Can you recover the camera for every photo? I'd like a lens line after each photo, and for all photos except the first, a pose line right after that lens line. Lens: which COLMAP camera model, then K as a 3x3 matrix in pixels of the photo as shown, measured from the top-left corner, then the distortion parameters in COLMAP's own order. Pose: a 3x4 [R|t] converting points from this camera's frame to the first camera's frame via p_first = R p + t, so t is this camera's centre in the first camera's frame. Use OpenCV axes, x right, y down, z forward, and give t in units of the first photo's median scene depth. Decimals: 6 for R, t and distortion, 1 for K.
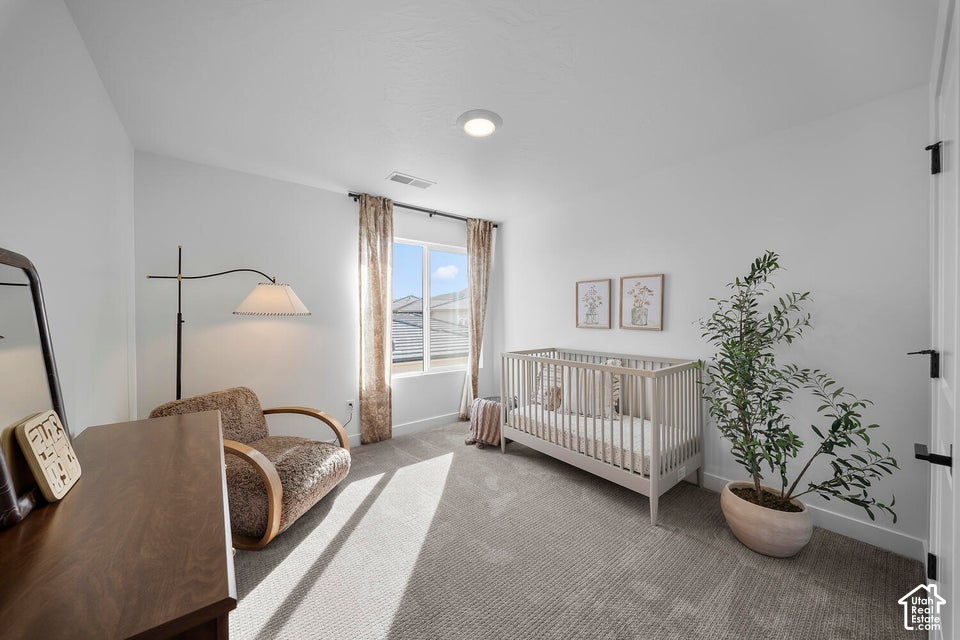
lens RADIAL K [[337.0, 0, 473.9], [0, 337.0, 322.2], [0, 0, 1]] dist [-0.003127, -0.003370]
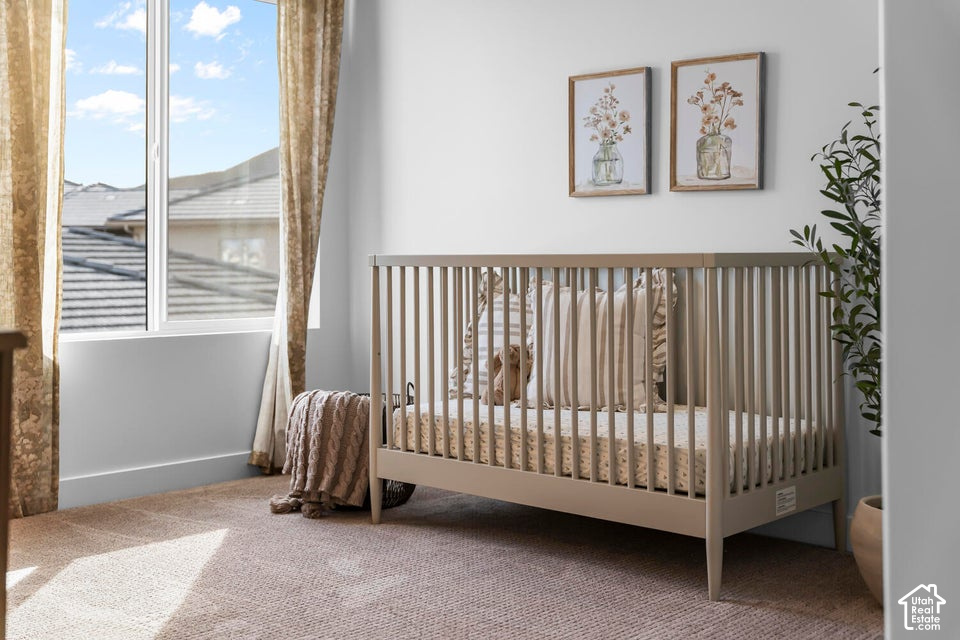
lens RADIAL K [[1191.5, 0, 473.3], [0, 1191.5, 260.6], [0, 0, 1]] dist [-0.015734, 0.000000]
pose [[0.987151, 0.004696, 0.159722, -0.018322], [-0.001509, 0.999797, -0.020074, 0.120306], [-0.159784, 0.019575, 0.986958, -0.321184]]
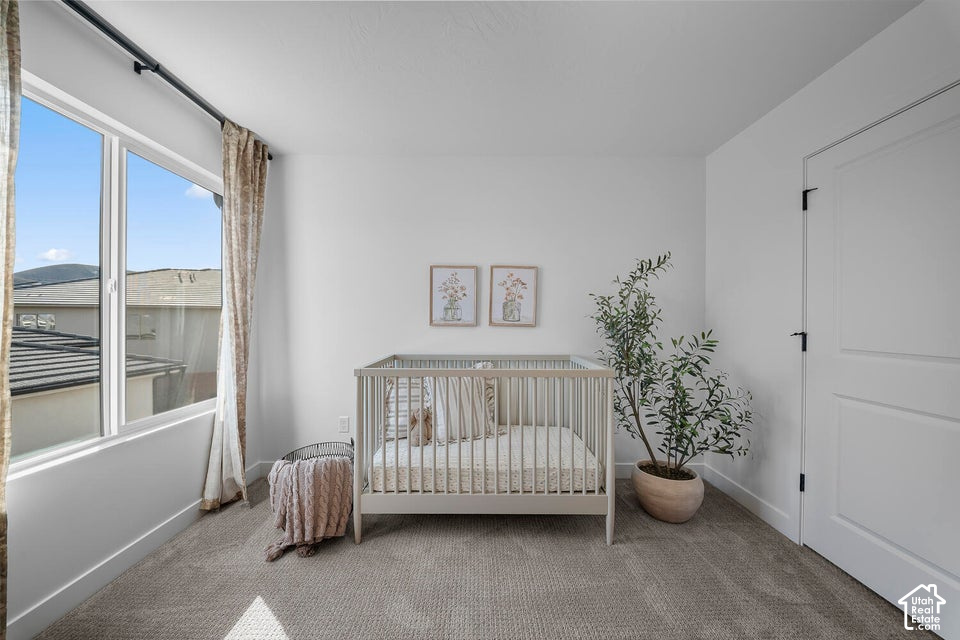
lens RADIAL K [[337.0, 0, 480.8], [0, 337.0, 323.7], [0, 0, 1]] dist [-0.003127, -0.003370]
pose [[0.602816, 0.001889, 0.797878, -0.241042], [0.007190, 0.999944, -0.007800, 0.019107], [-0.797848, 0.010439, 0.602768, 0.471450]]
